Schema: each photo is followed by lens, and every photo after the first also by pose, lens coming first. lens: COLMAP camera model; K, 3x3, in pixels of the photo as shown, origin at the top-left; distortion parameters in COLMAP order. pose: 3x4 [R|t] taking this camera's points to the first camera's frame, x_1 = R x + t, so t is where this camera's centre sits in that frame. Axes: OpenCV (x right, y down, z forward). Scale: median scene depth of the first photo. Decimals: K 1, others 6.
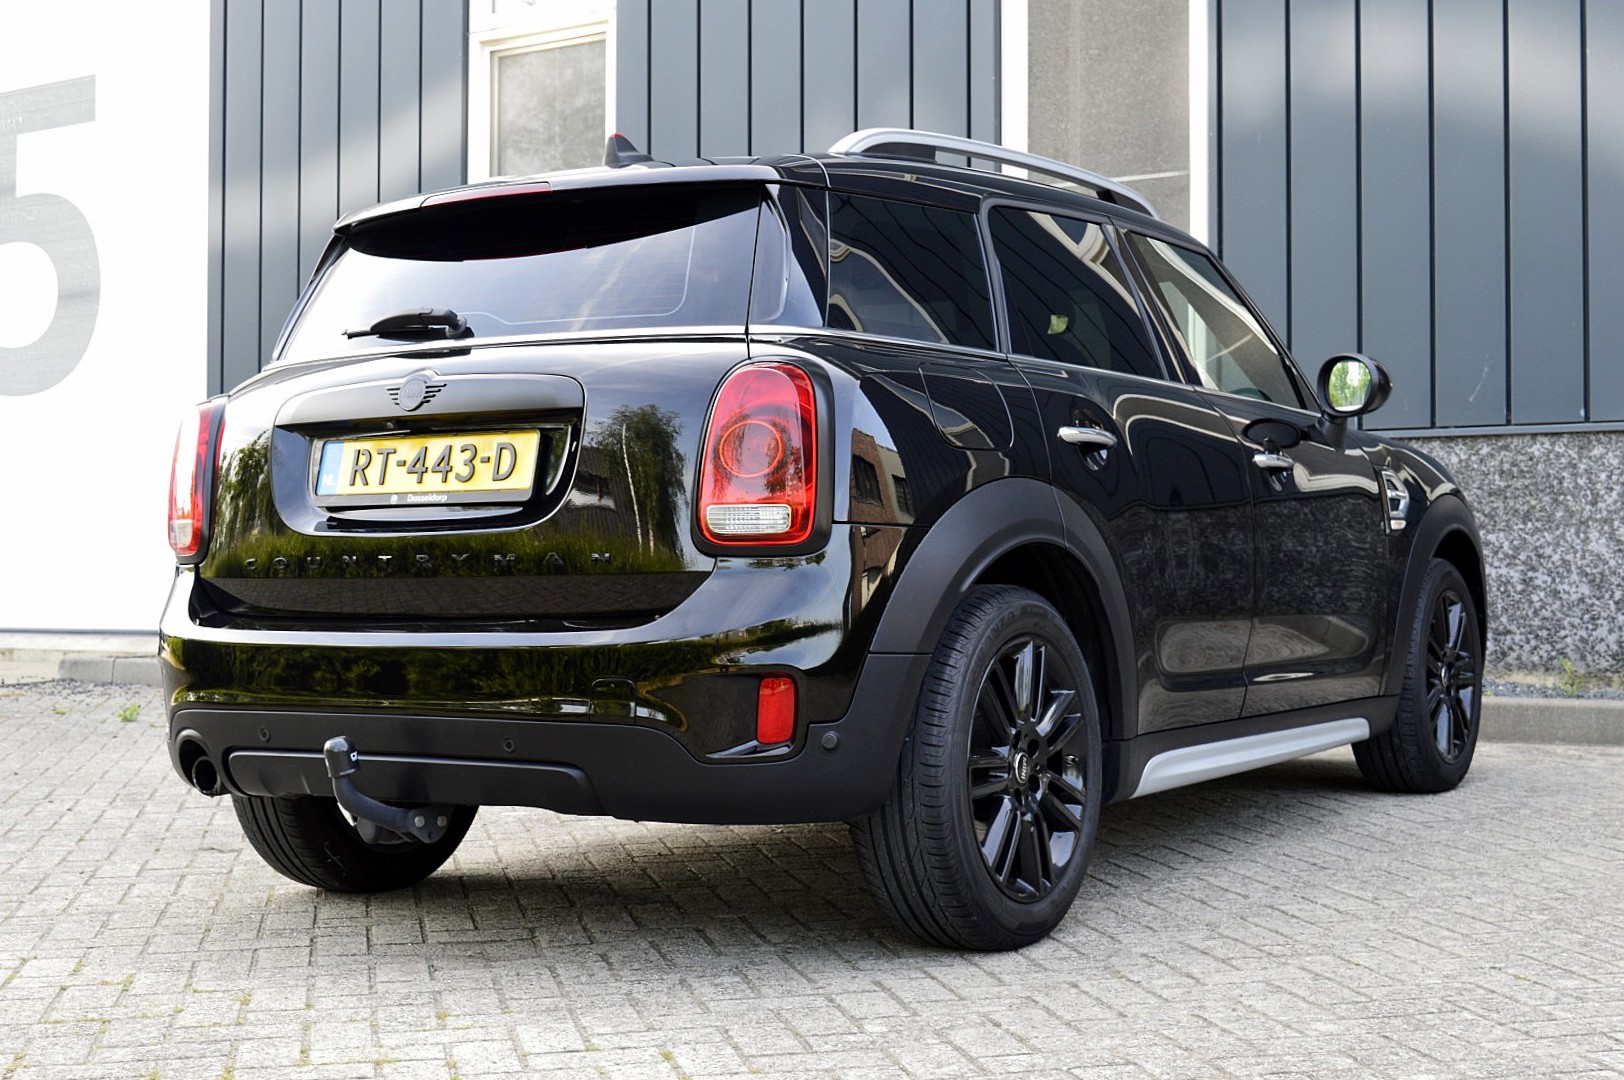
lens RADIAL K [[2291.3, 0, 816.7], [0, 2291.3, 544.8], [0, 0, 1]] dist [0.104890, 0.000000]
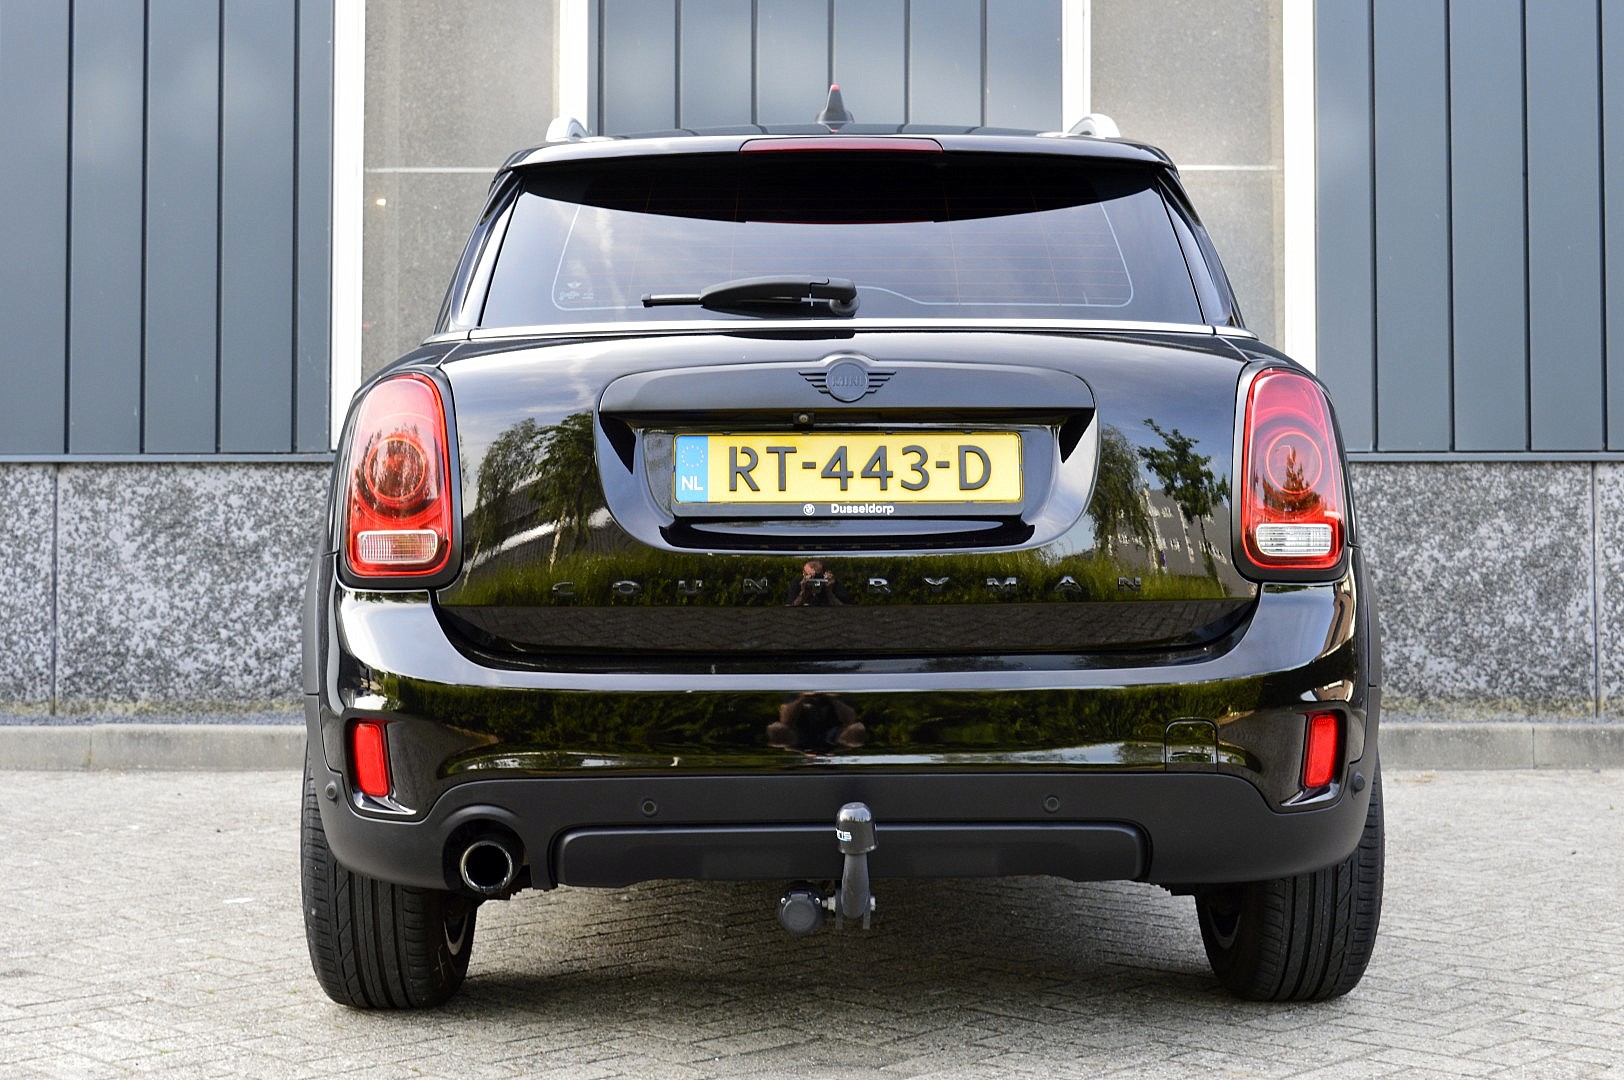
lens RADIAL K [[2430.0, 0, 806.4], [0, 2430.0, 539.2], [0, 0, 1]] dist [-0.043029, 0.000000]
pose [[0.835369, 0.012069, 0.549557, -0.653255], [-0.005191, 0.999888, -0.014067, 0.002726], [-0.549665, 0.008899, 0.835338, 0.283844]]
